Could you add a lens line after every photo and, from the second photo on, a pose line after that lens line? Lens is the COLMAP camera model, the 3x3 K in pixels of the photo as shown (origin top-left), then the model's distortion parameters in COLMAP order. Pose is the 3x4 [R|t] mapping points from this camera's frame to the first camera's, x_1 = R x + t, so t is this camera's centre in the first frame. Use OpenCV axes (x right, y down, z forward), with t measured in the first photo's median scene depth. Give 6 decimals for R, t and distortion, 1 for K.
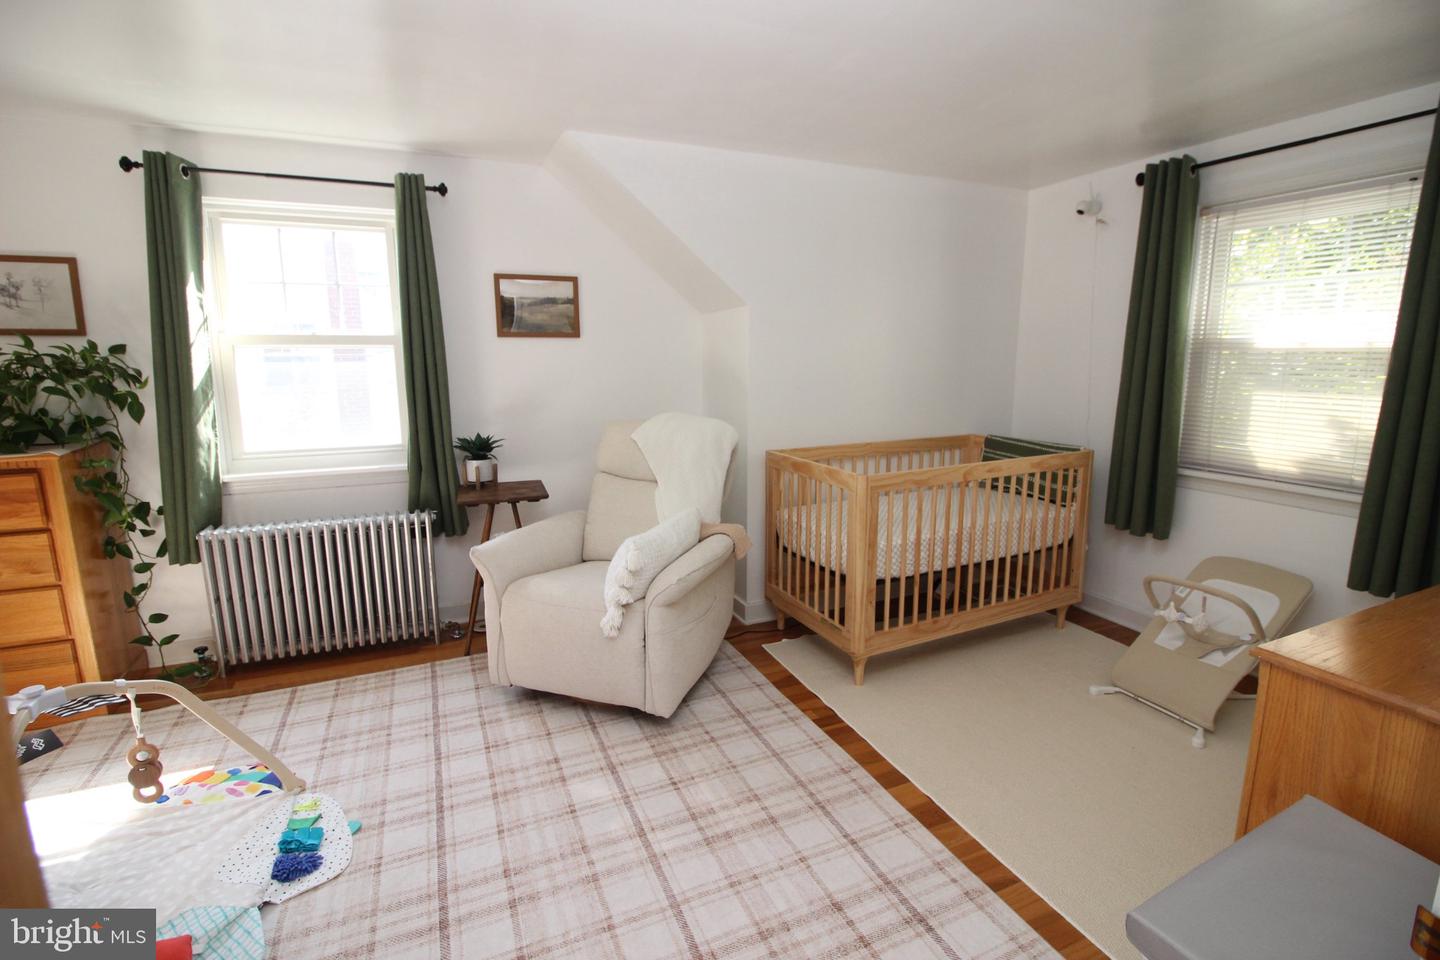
lens RADIAL K [[665.4, 0, 721.8], [0, 665.4, 470.6], [0, 0, 1]] dist [-0.006354, -0.003826]
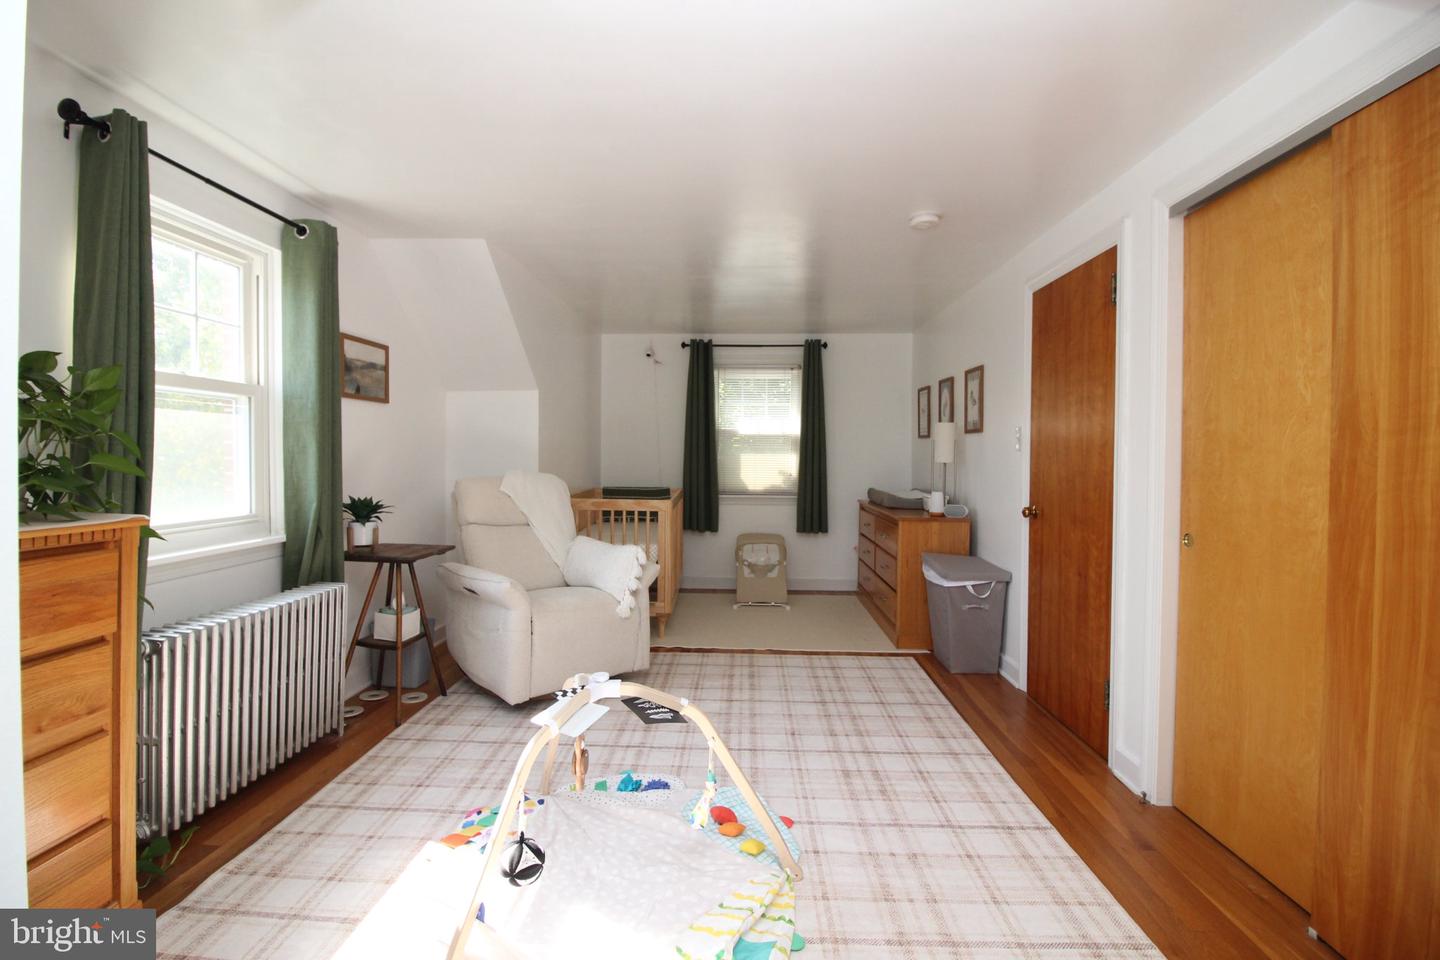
lens RADIAL K [[665.4, 0, 718.5], [0, 665.4, 487.2], [0, 0, 1]] dist [-0.006354, -0.003826]
pose [[0.440893, -0.033991, 0.896916, -1.134972], [0.146282, 0.988643, -0.034440, 0.046414], [-0.885559, 0.146387, 0.440858, 0.143316]]
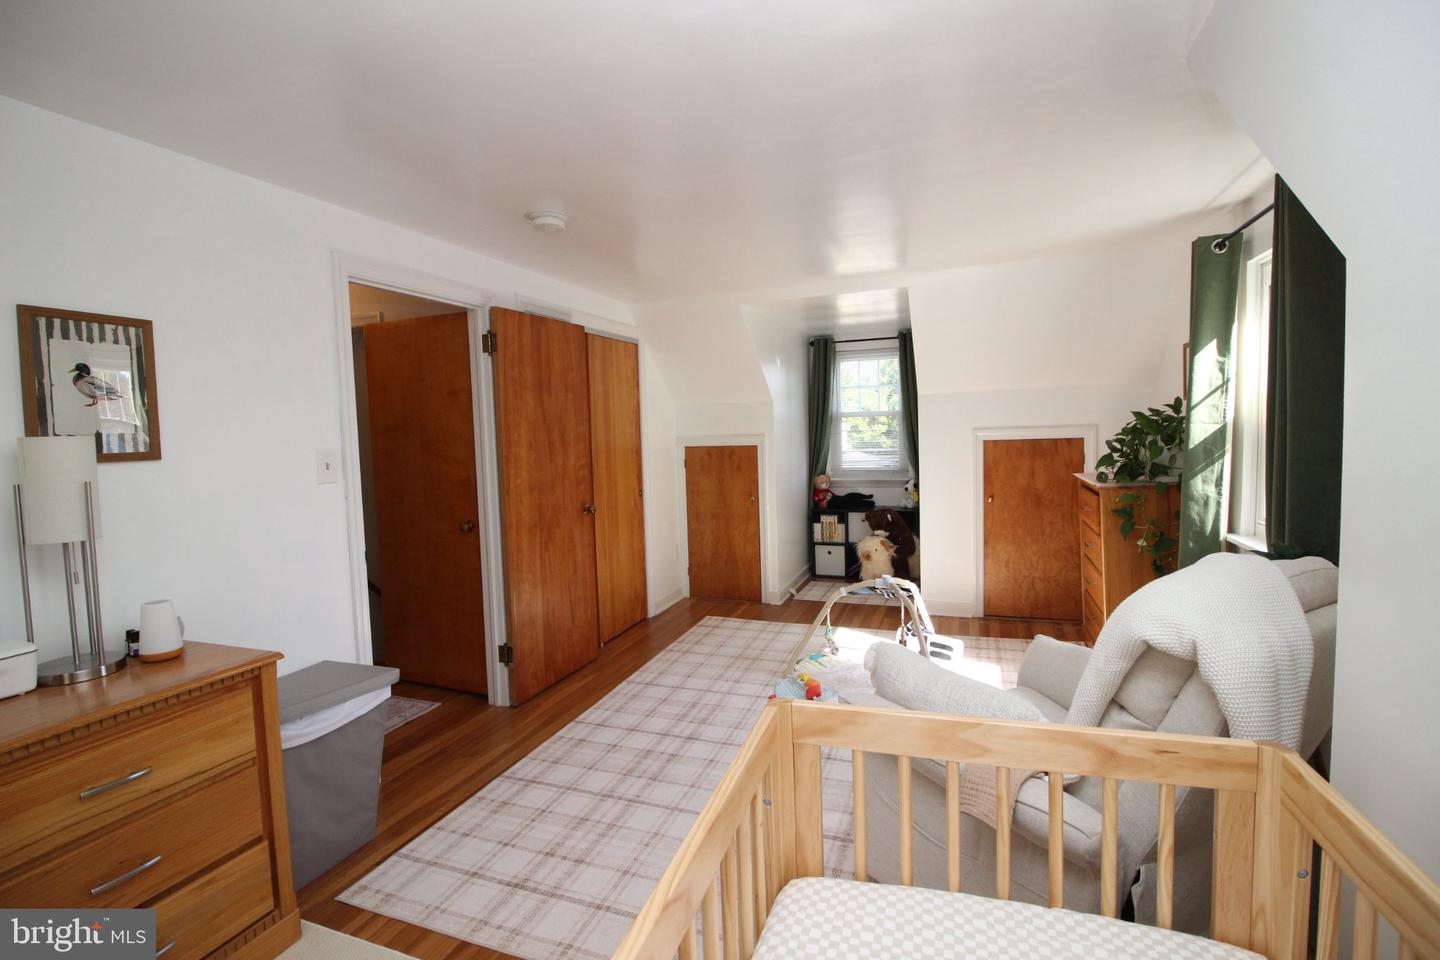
lens RADIAL K [[665.4, 0, 720.8], [0, 665.4, 473.1], [0, 0, 1]] dist [-0.006354, -0.003826]
pose [[-0.692895, 0.071396, -0.717495, 0.516977], [-0.090552, 0.978591, 0.184824, -0.208931], [0.715330, 0.193034, -0.671596, 1.158627]]
